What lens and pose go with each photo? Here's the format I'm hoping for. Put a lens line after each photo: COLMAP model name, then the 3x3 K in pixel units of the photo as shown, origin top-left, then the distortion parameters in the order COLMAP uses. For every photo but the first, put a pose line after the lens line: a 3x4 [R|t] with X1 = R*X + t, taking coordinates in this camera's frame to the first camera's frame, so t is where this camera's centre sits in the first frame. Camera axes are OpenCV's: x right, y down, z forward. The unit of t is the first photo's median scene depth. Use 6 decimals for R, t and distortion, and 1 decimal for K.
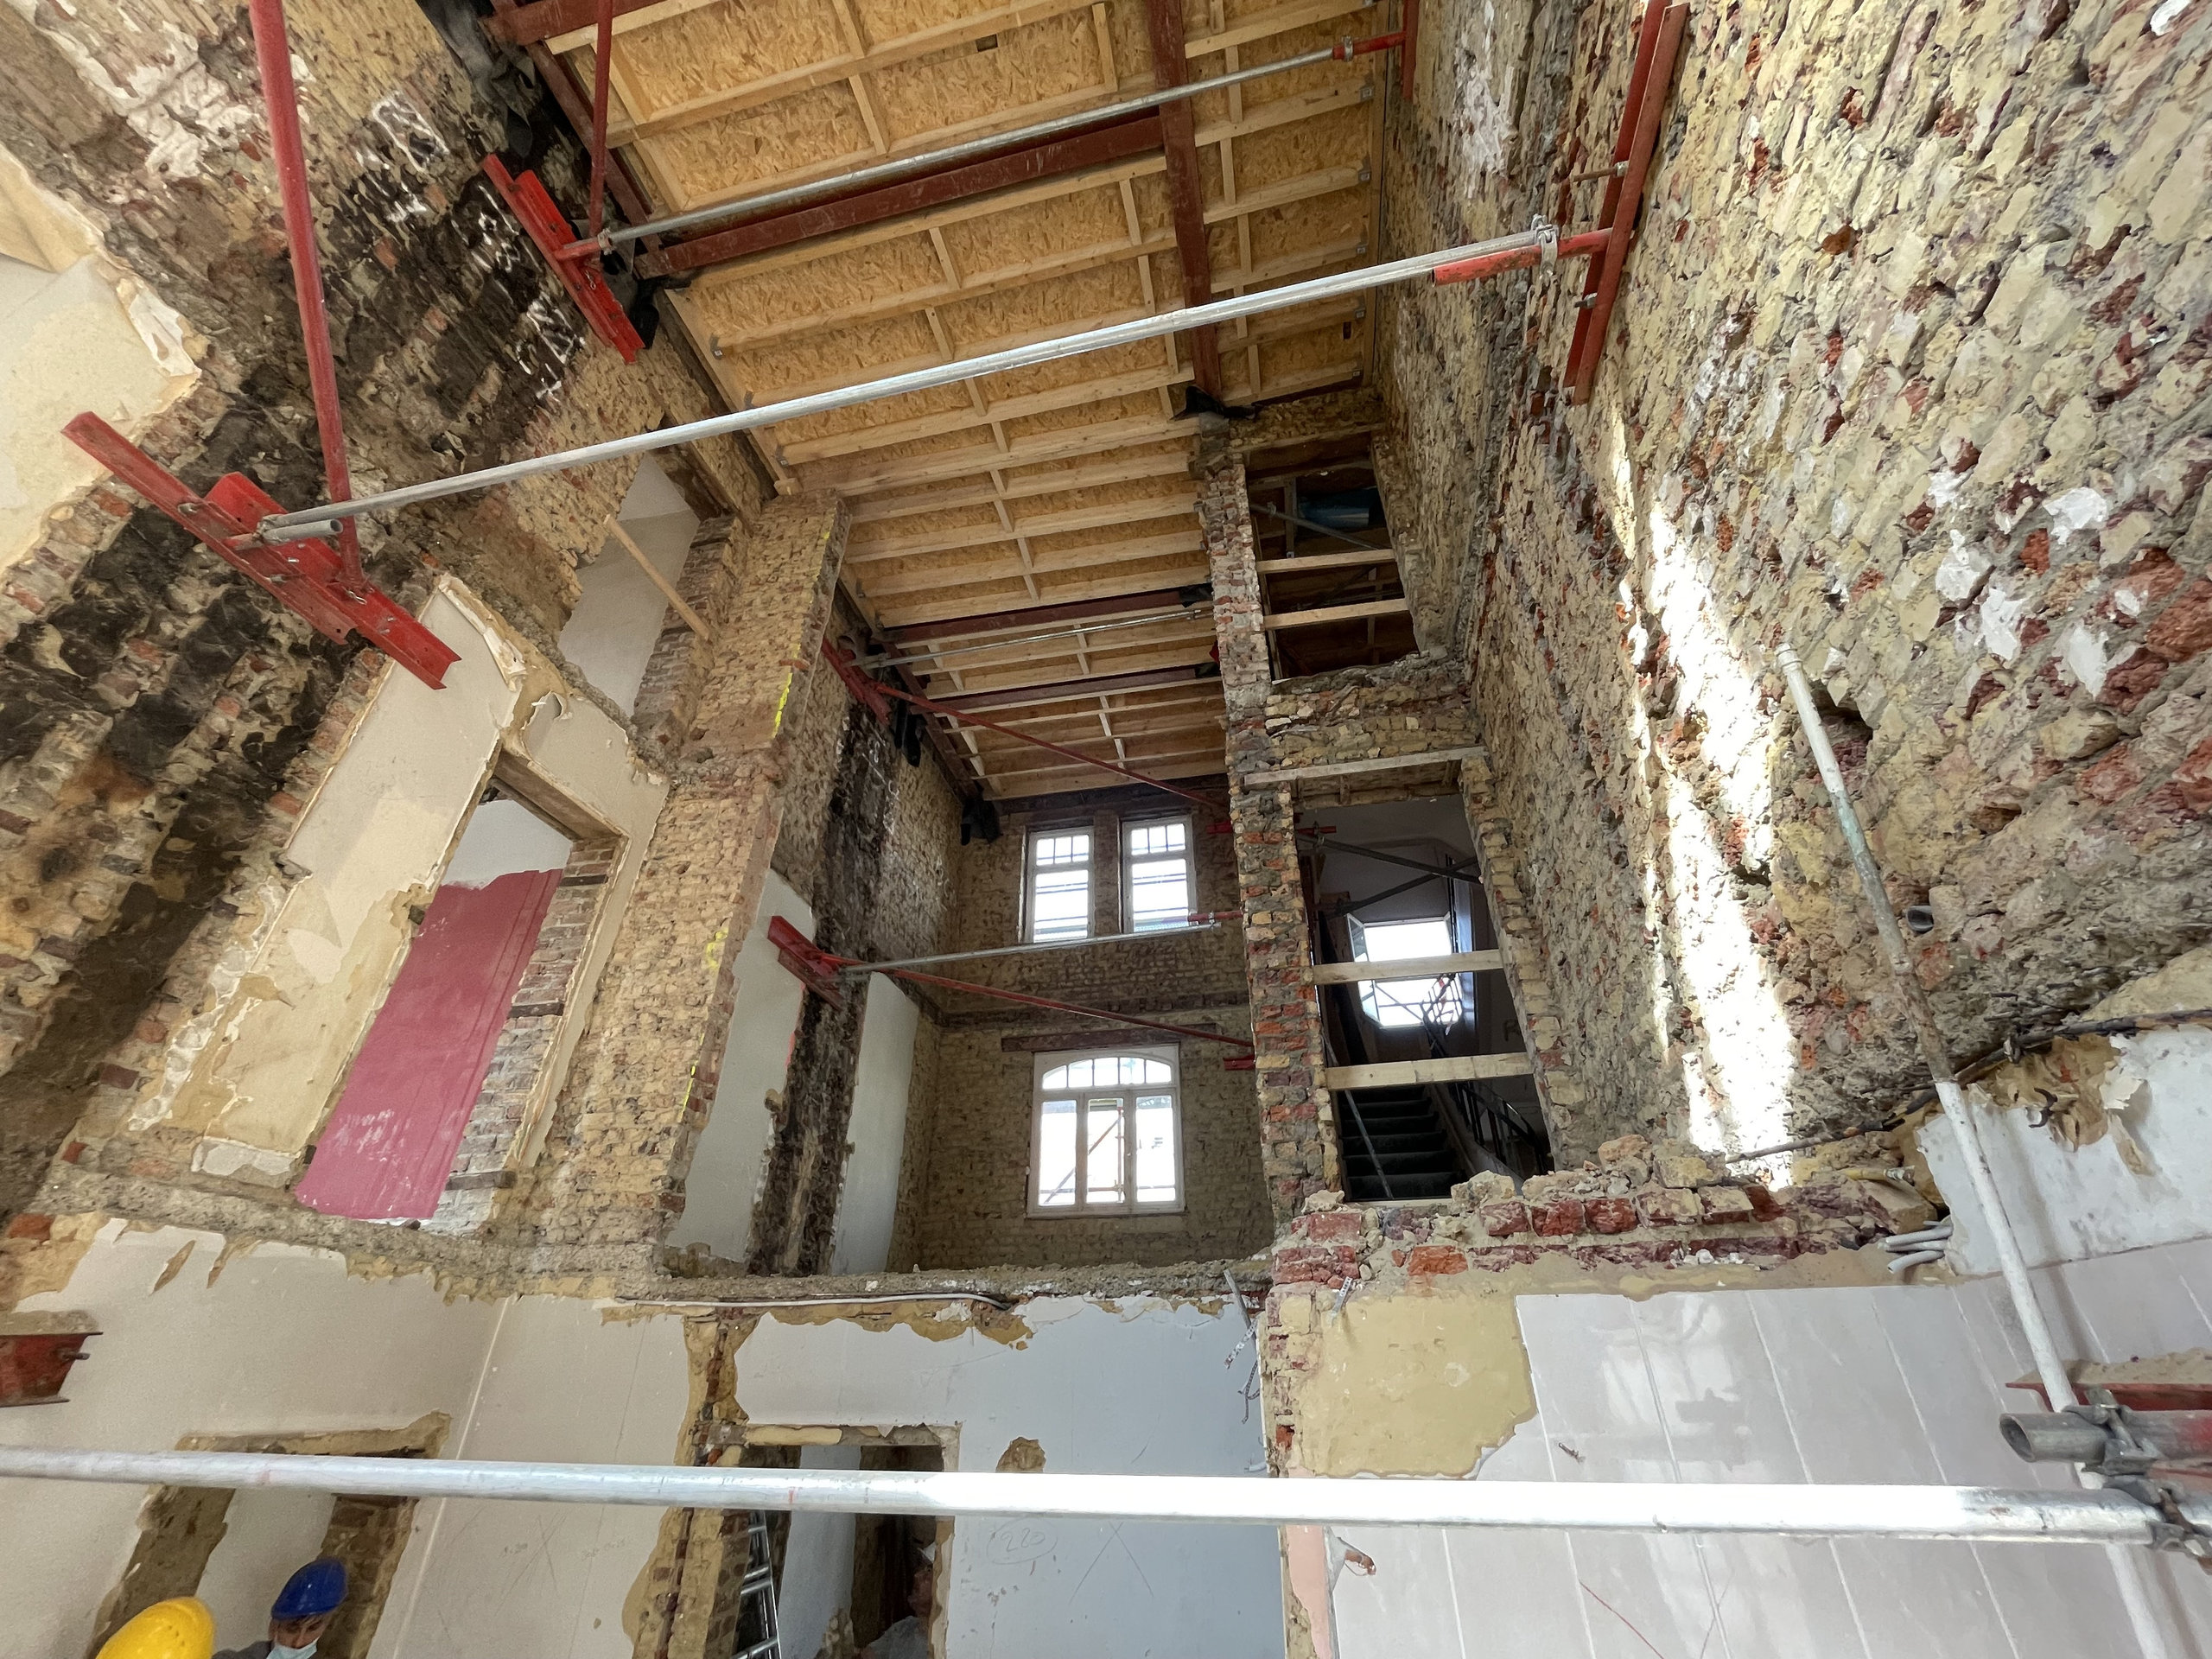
lens RADIAL K [[893.5, 0, 1106.7], [0, 893.5, 832.9], [0, 0, 1]] dist [-0.004492, 0.000523]
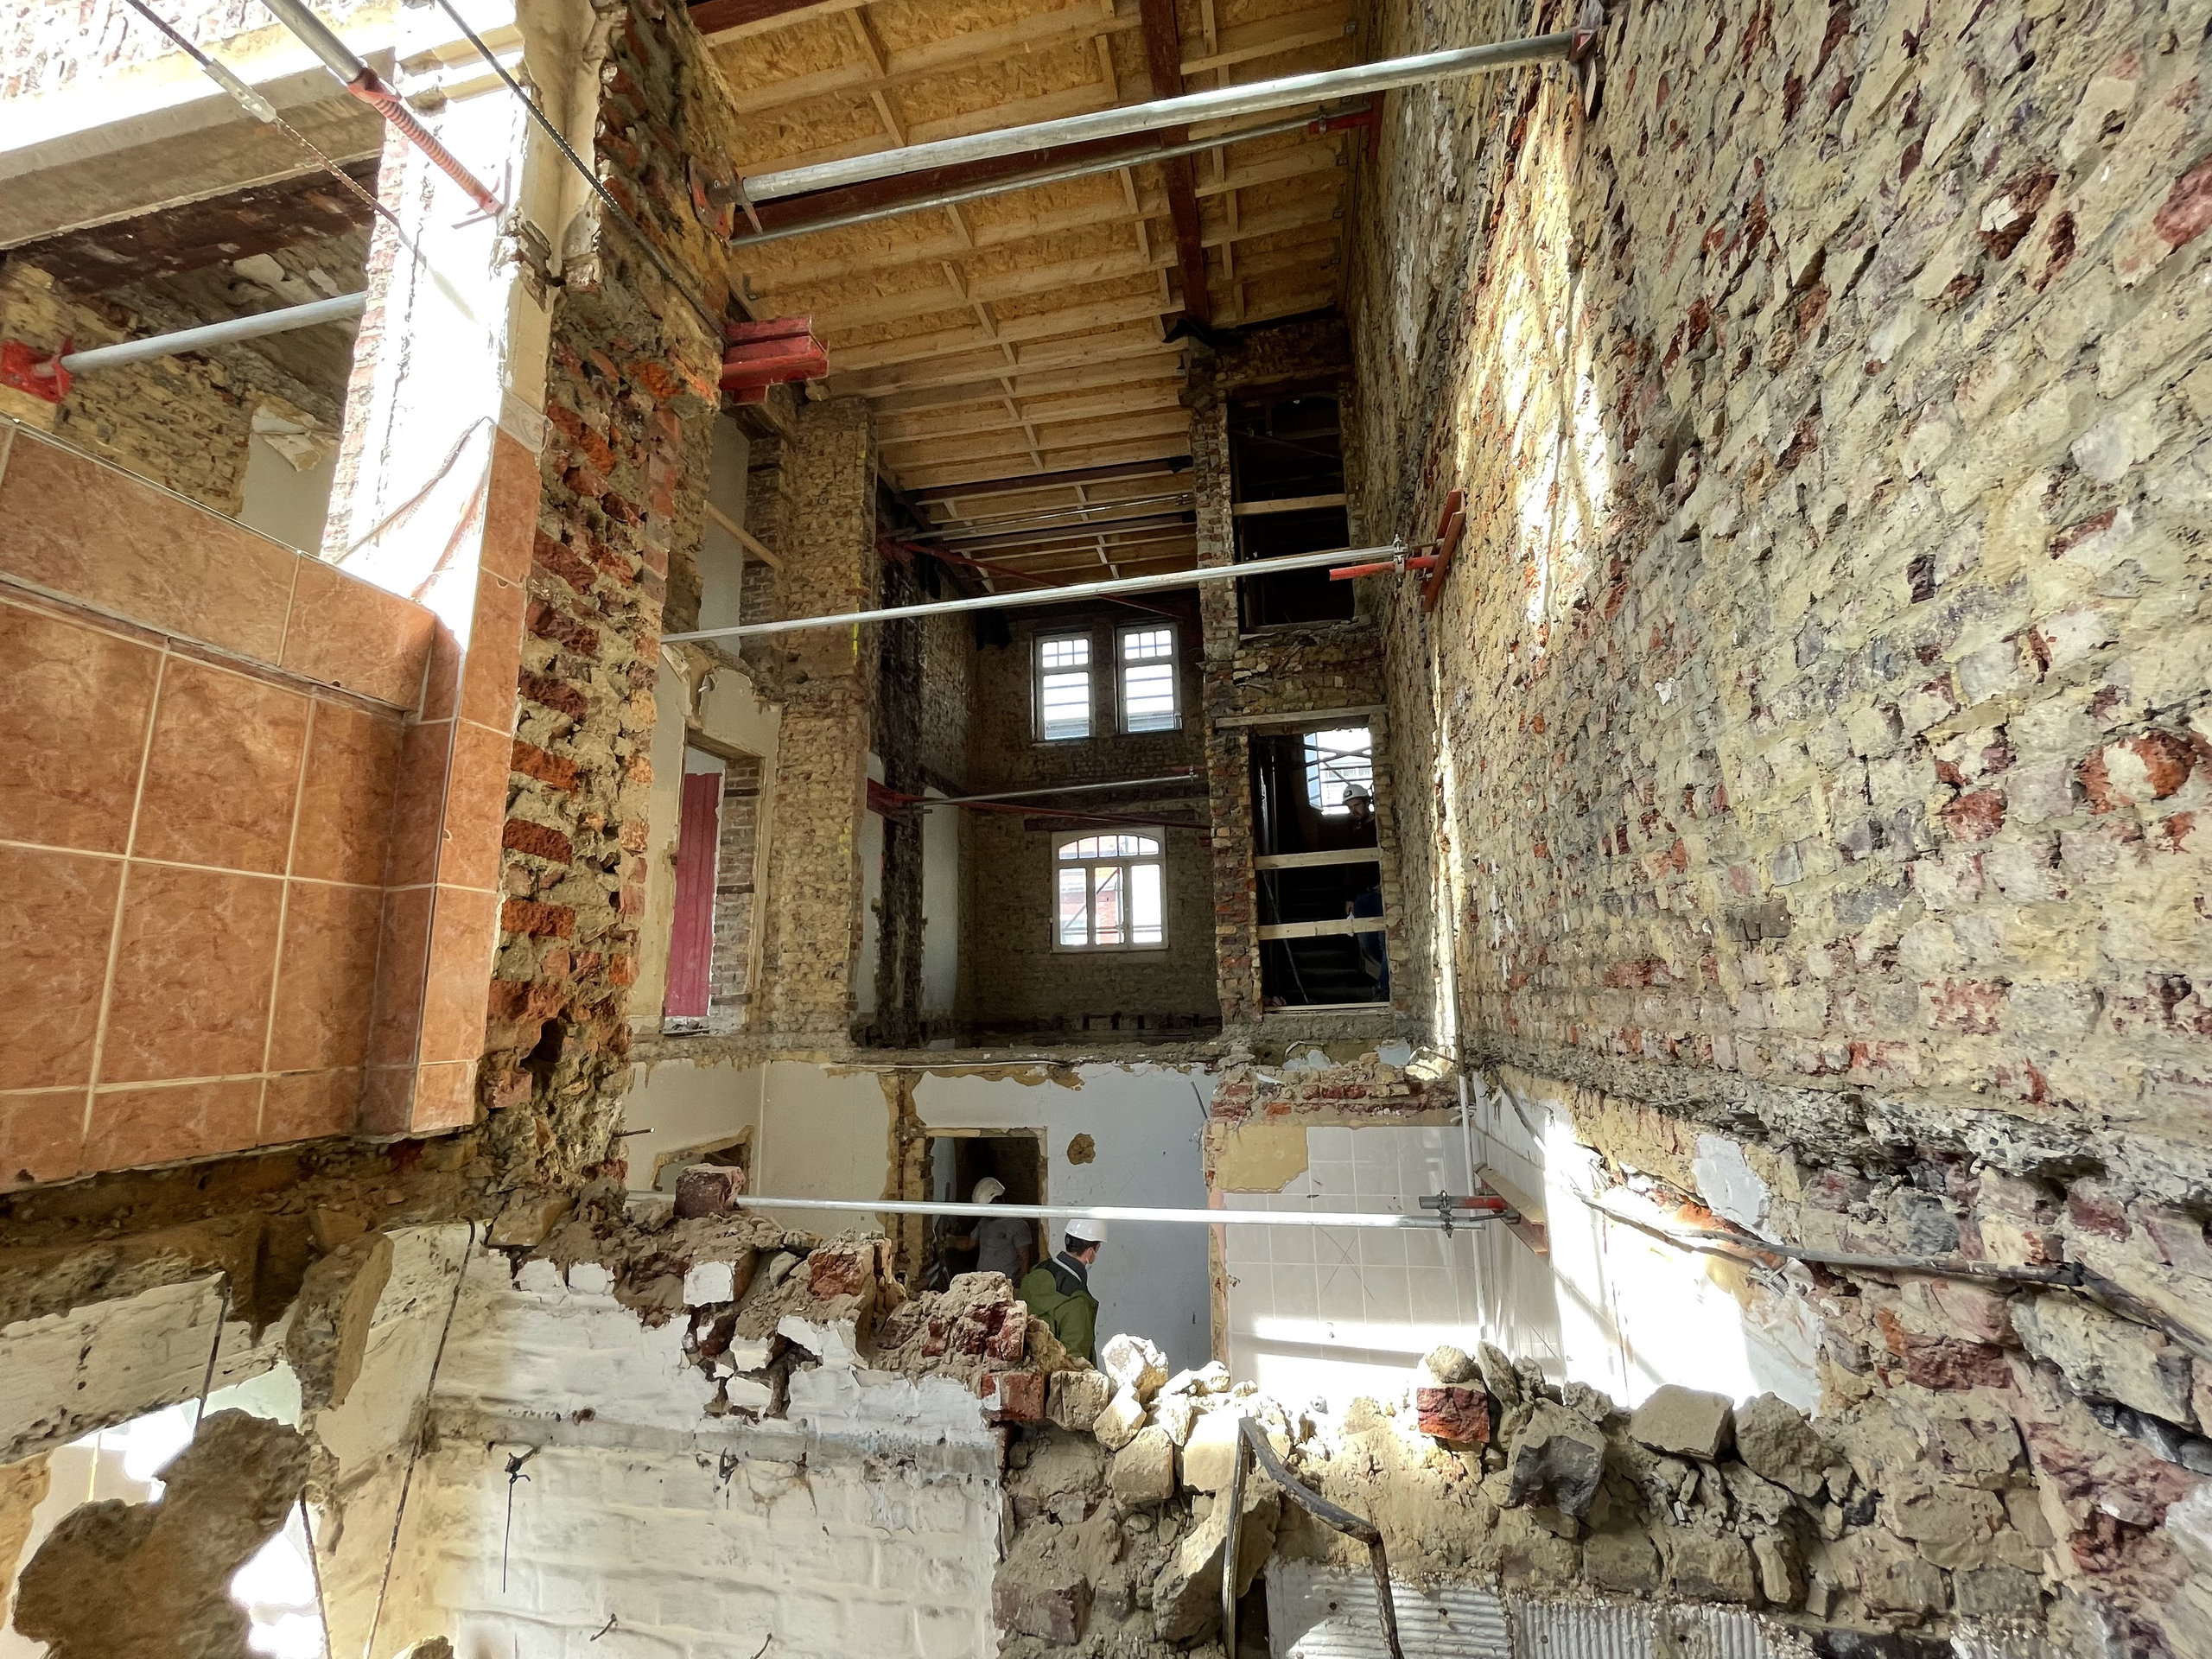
lens RADIAL K [[893.5, 0, 1101.1], [0, 893.5, 833.5], [0, 0, 1]] dist [-0.004492, 0.000523]
pose [[0.999702, -0.023115, 0.007903, -0.036043], [0.018629, 0.930620, 0.365513, -0.383119], [-0.015804, -0.365257, 0.930773, -0.329859]]
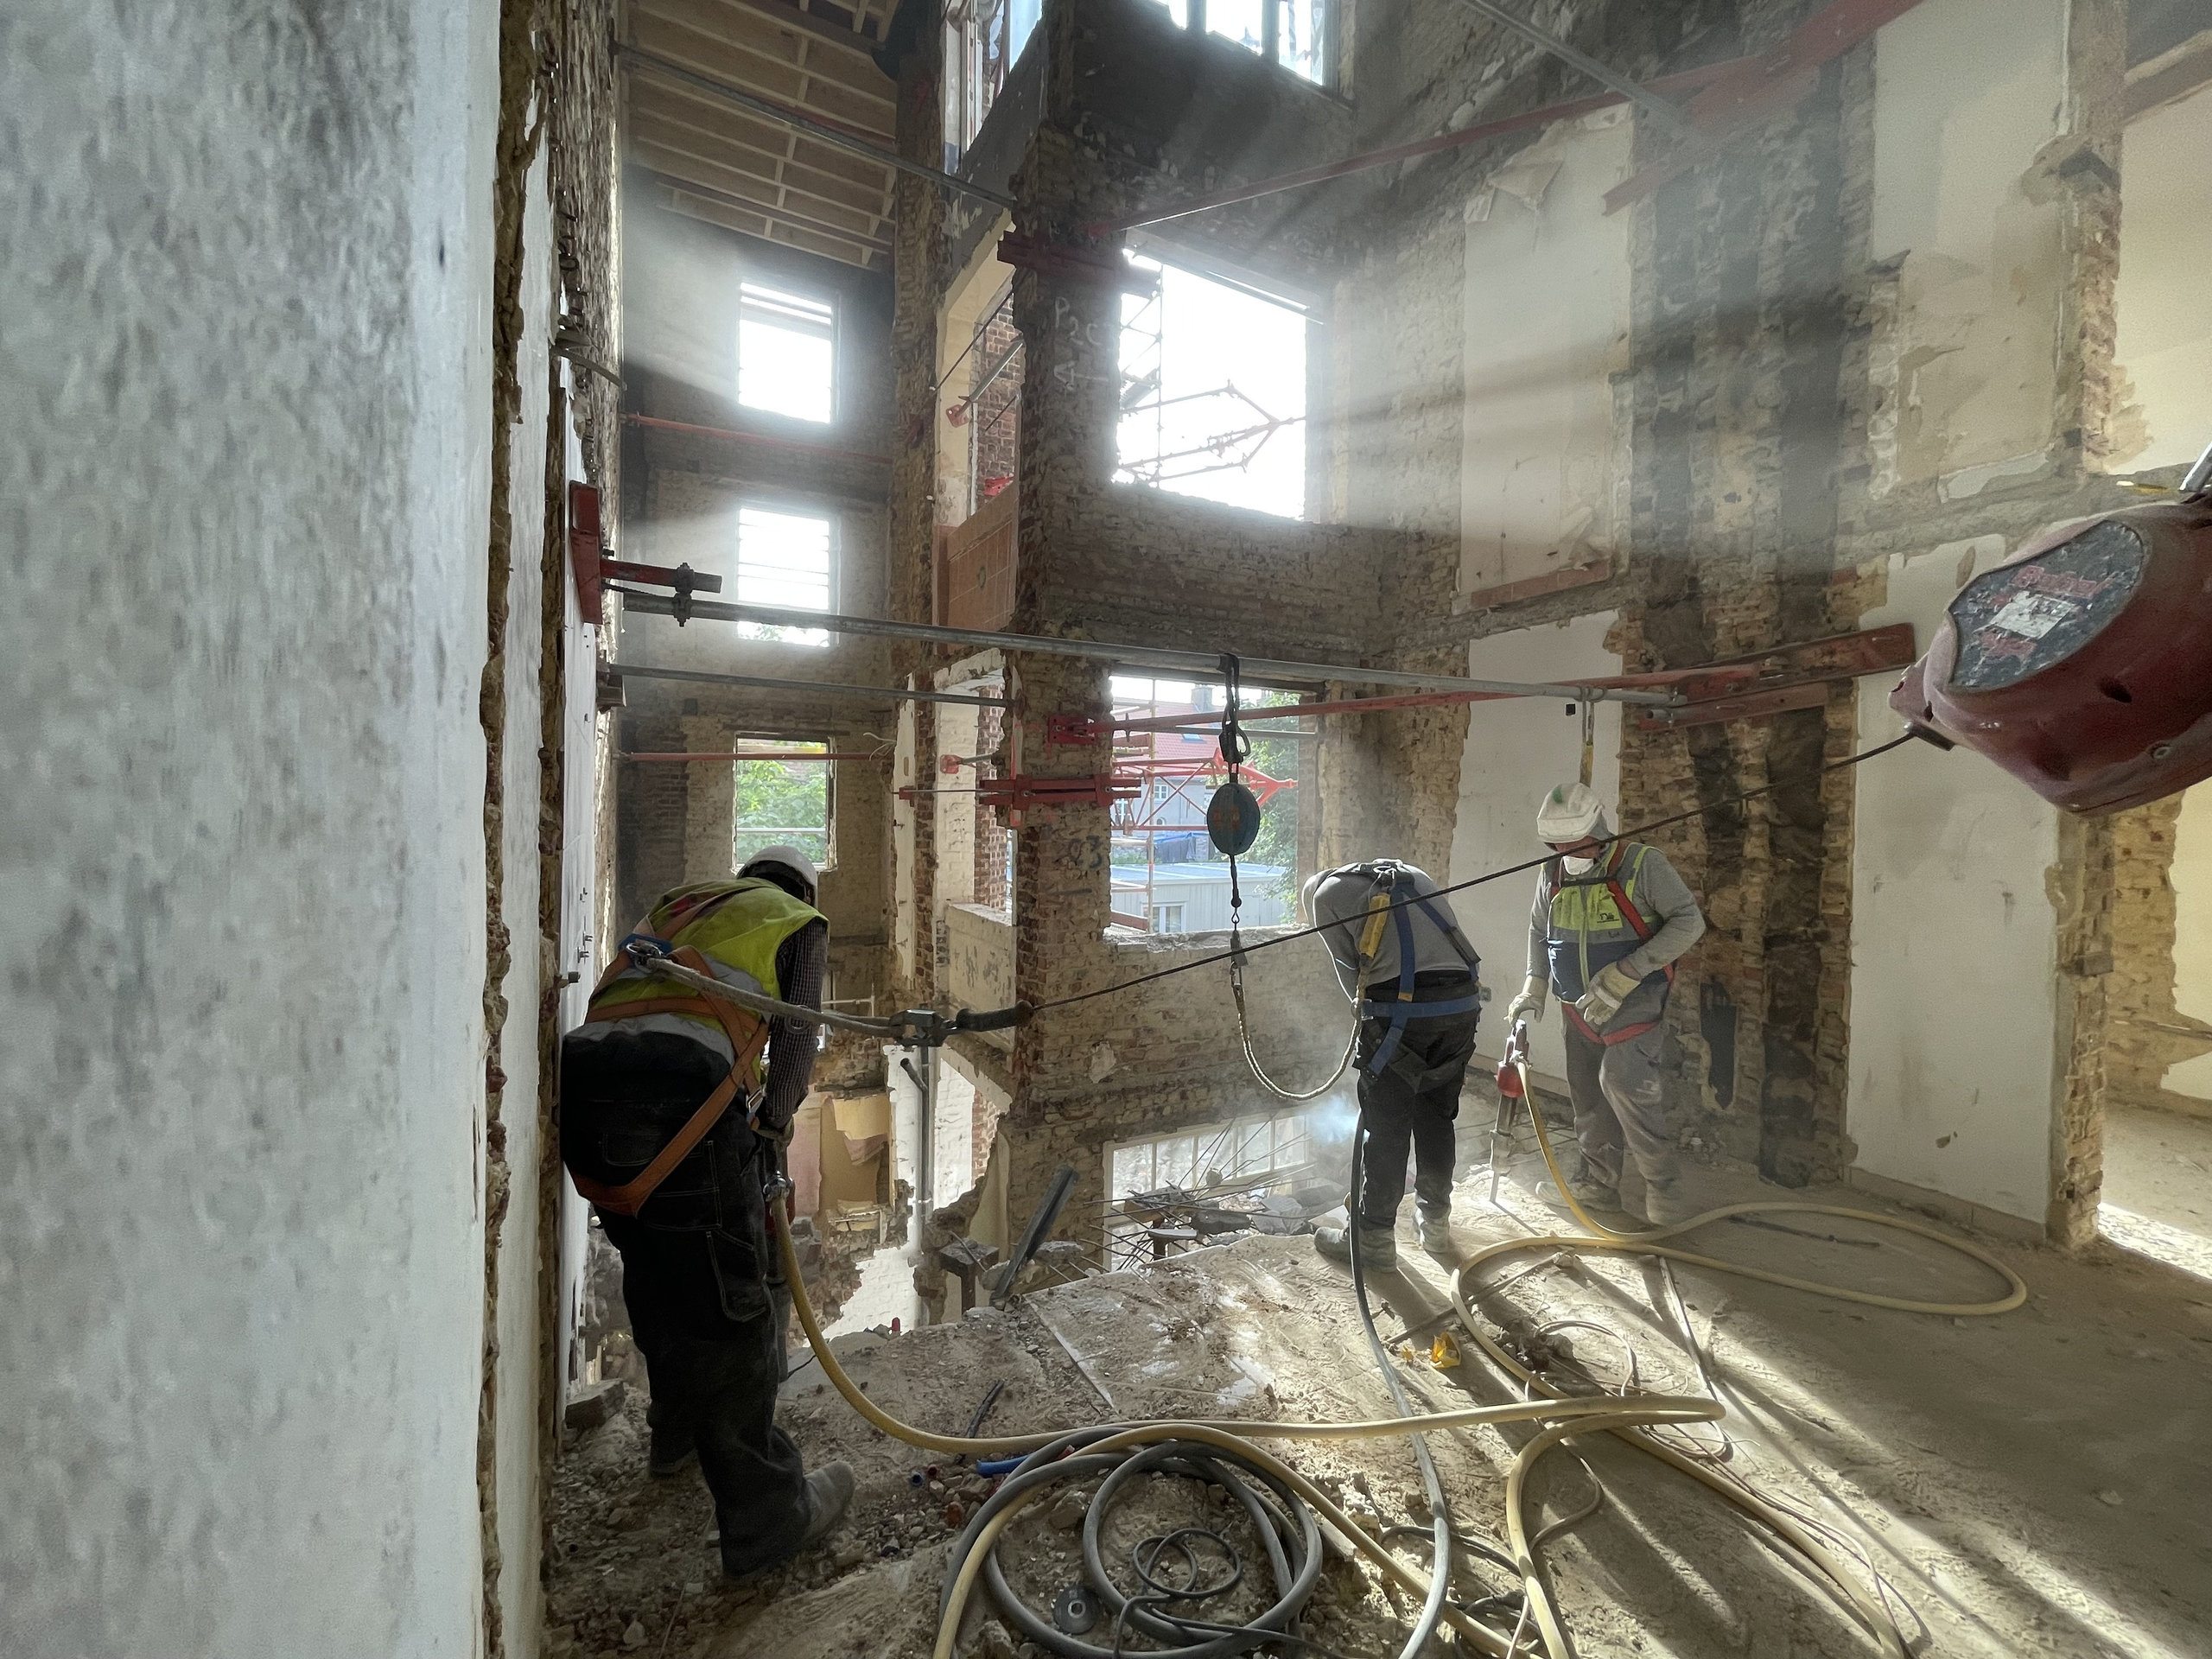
lens RADIAL K [[893.5, 0, 1106.2], [0, 893.5, 824.8], [0, 0, 1]] dist [-0.004492, 0.000523]
pose [[-0.762668, -0.000859, -0.646789, 0.357831], [0.333674, 0.856131, -0.394591, 0.493041], [0.554075, -0.516759, -0.652657, 0.540329]]
